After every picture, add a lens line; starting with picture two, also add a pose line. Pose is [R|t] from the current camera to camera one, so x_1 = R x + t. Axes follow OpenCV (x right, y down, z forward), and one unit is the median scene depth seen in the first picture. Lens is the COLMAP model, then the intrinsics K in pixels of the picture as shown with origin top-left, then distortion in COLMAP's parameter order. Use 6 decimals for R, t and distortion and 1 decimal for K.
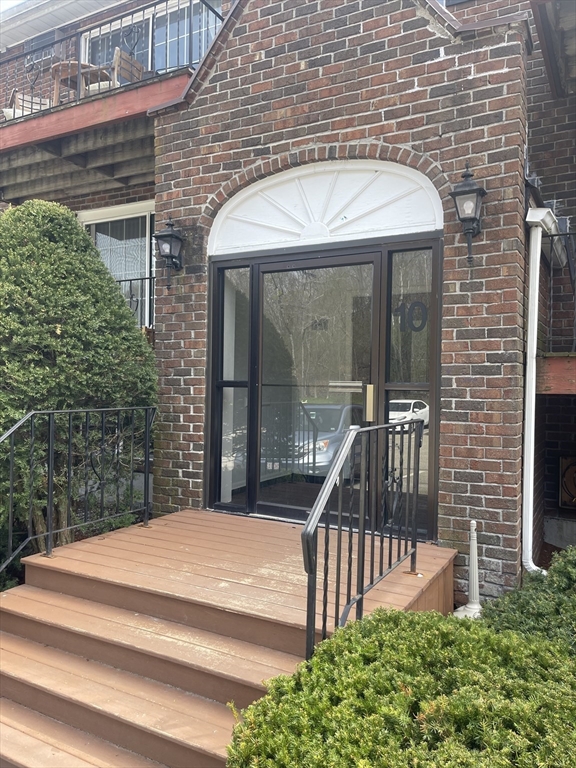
lens RADIAL K [[582.8, 0, 288.8], [0, 582.8, 383.8], [0, 0, 1]] dist [0.038313, -0.000108]
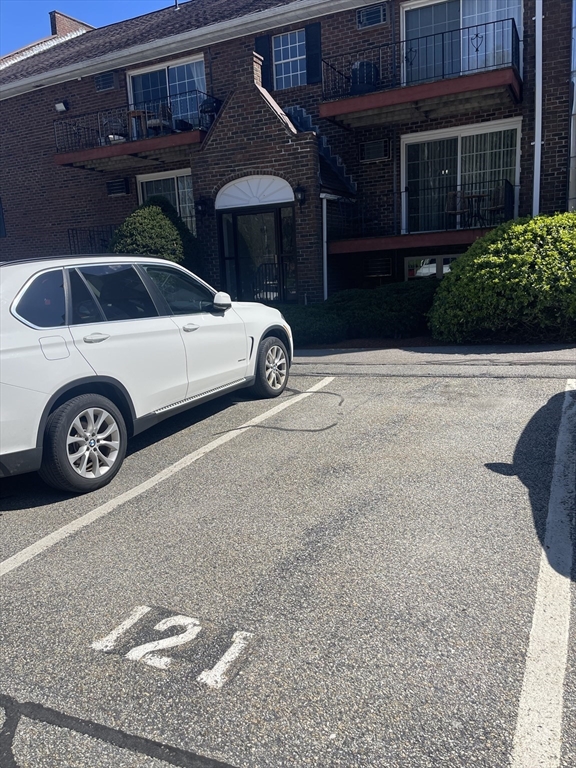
lens RADIAL K [[582.8, 0, 287.1], [0, 582.8, 385.7], [0, 0, 1]] dist [0.038313, -0.000108]
pose [[0.997295, -0.068310, 0.027138, 0.069172], [0.061989, 0.980042, 0.188880, 0.098037], [-0.039499, -0.186687, 0.981625, -2.045327]]
